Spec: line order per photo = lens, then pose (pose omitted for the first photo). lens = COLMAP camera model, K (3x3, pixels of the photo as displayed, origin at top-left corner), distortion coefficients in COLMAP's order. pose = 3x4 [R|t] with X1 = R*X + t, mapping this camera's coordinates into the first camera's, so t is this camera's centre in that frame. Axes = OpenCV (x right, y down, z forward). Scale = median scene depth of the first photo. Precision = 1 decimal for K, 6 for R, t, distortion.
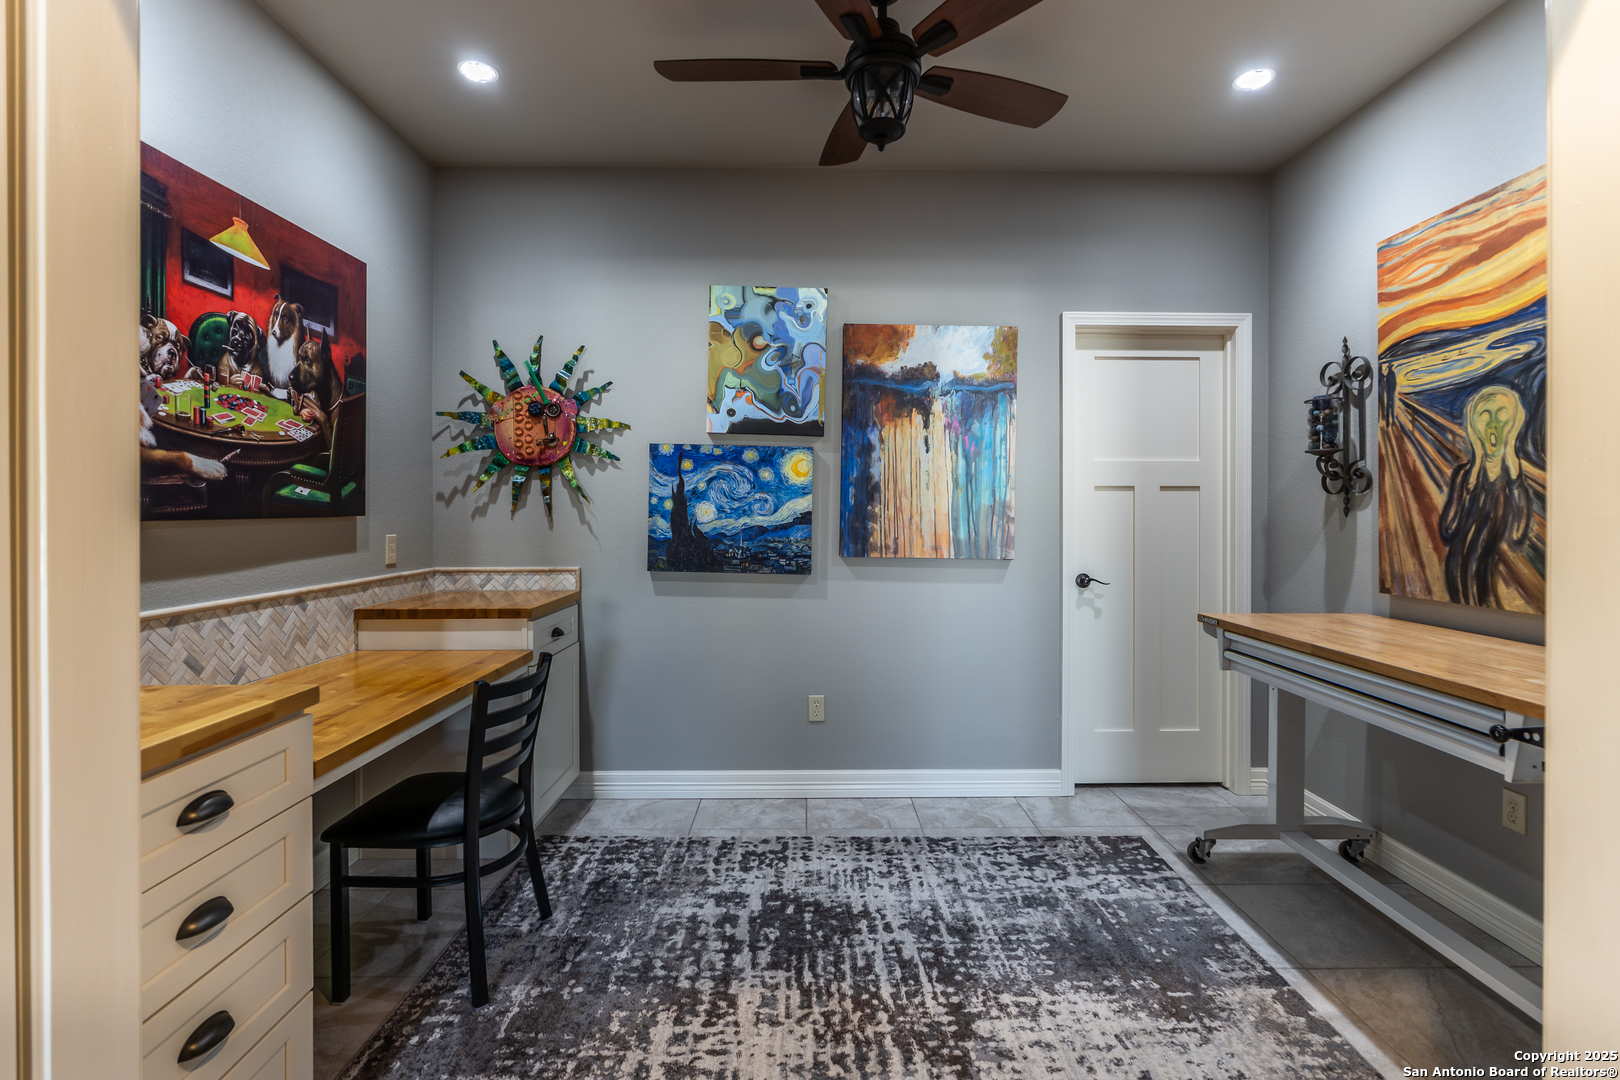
lens RADIAL K [[723.9, 0, 814.1], [0, 723.9, 524.8], [0, 0, 1]] dist [-0.004650, -0.000503]
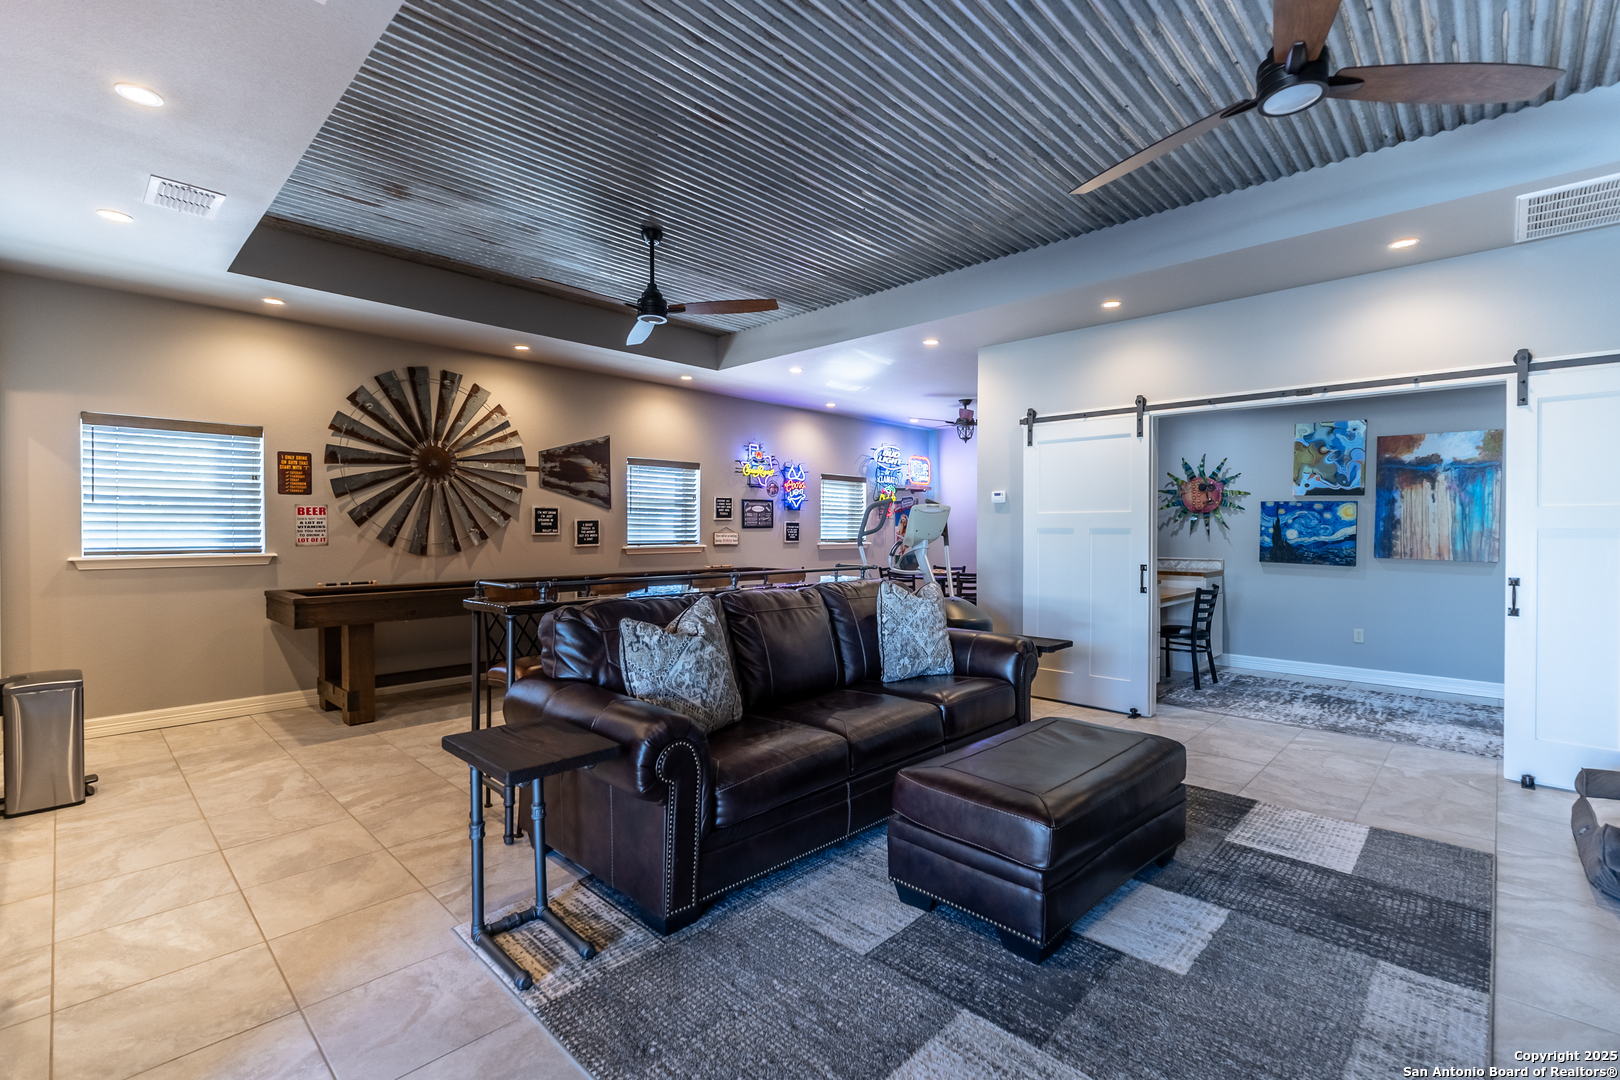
lens RADIAL K [[723.9, 0, 810.6], [0, 723.9, 531.2], [0, 0, 1]] dist [-0.004650, -0.000503]
pose [[0.730452, 0.004163, -0.682951, 0.253451], [-0.010698, 0.999928, -0.005348, 0.000255], [0.682880, 0.011213, 0.730445, -1.436264]]
